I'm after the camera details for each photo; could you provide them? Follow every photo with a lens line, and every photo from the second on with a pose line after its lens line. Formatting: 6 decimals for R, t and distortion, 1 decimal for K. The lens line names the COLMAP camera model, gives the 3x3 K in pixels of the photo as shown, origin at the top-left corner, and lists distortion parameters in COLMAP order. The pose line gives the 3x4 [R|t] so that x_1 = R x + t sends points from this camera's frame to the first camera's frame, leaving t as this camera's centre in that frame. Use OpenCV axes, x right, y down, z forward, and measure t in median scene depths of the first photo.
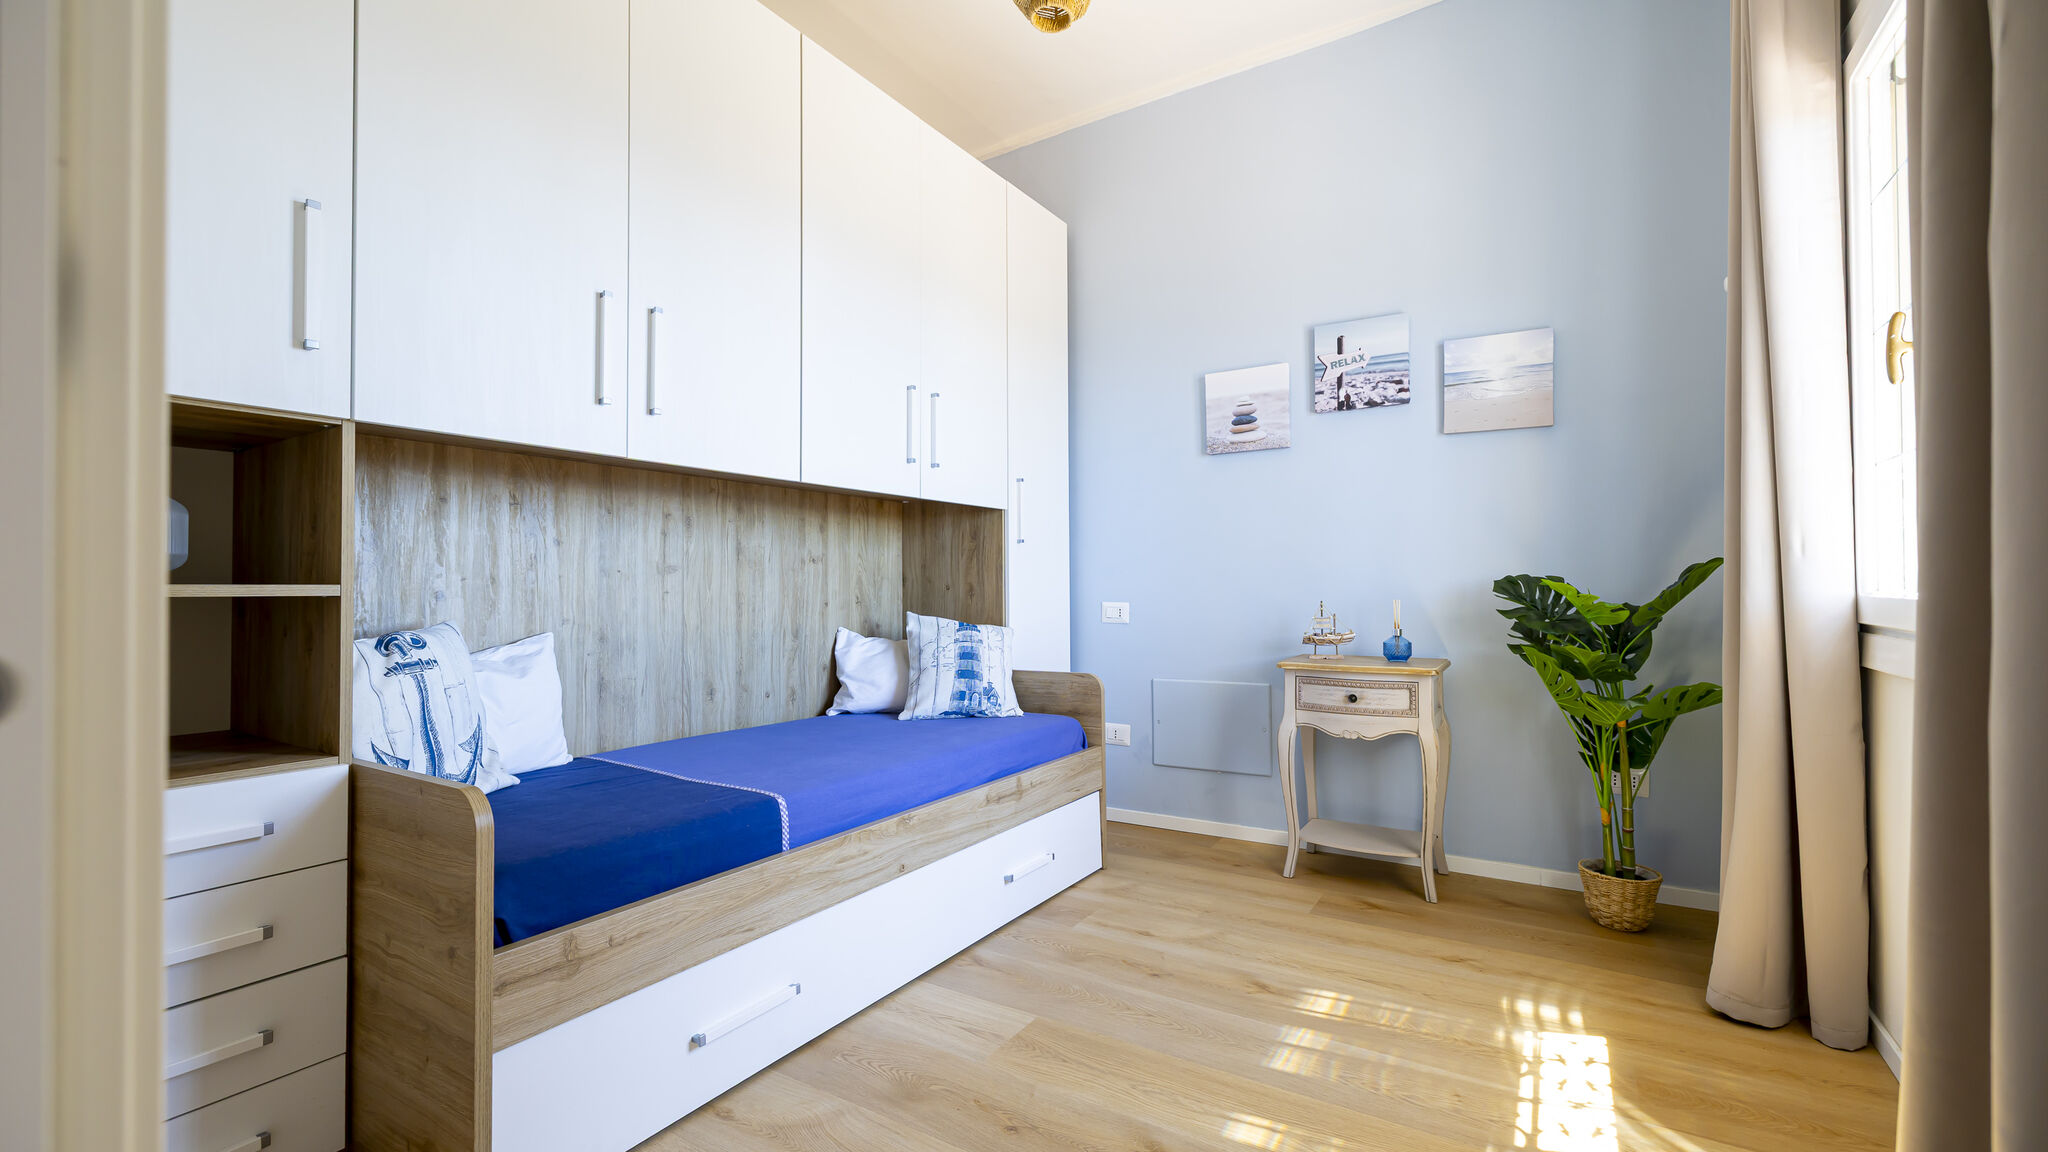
lens RADIAL K [[876.0, 0, 1022.3], [0, 876.0, 554.2], [0, 0, 1]] dist [0.001577, 0.000909]
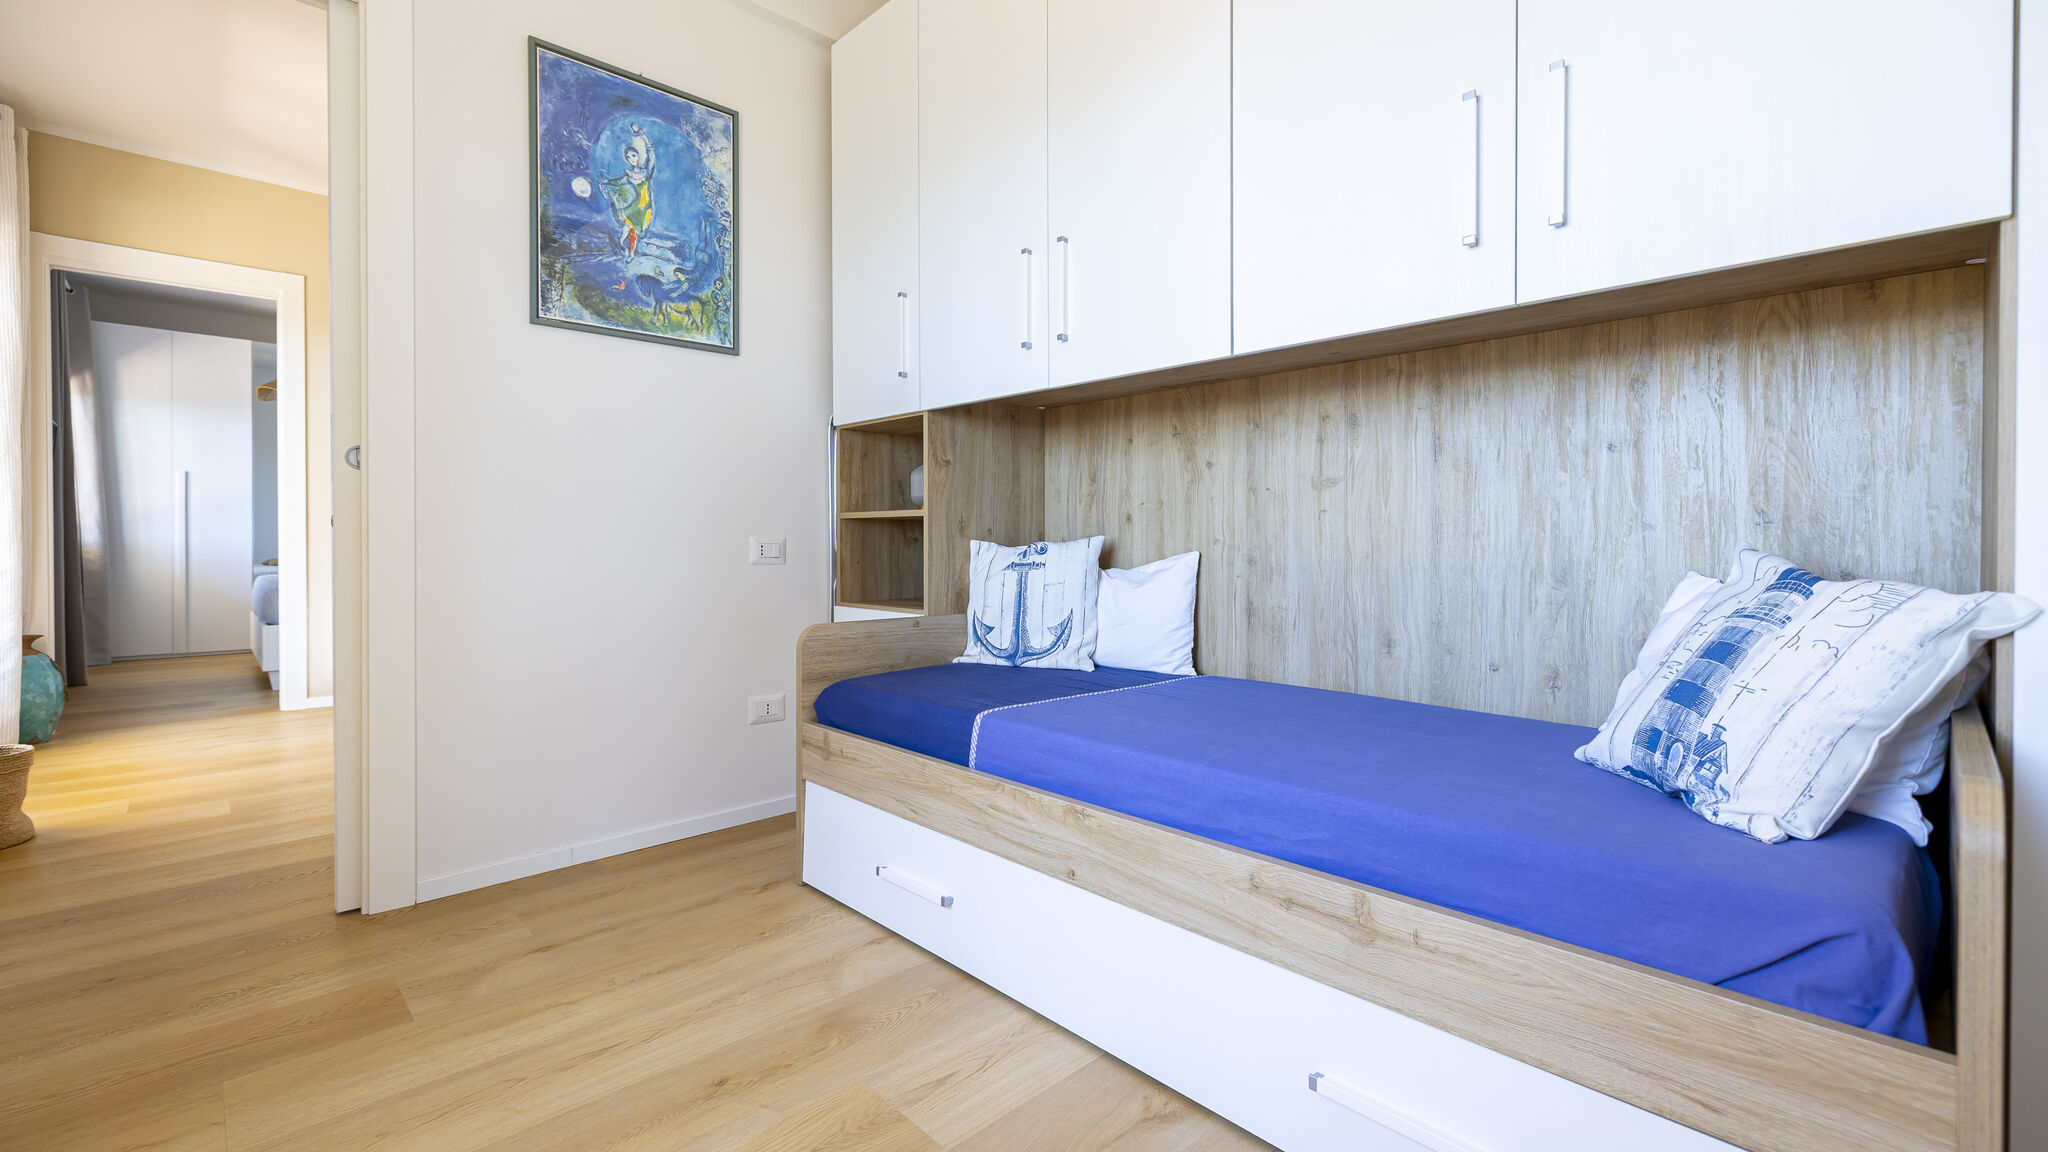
lens RADIAL K [[876.0, 0, 1022.3], [0, 876.0, 554.2], [0, 0, 1]] dist [0.001577, 0.000909]
pose [[-0.257593, 0.015963, -0.966122, 0.457126], [0.037288, 0.999283, 0.006569, 0.066821], [0.965534, -0.034333, -0.258004, 0.917318]]
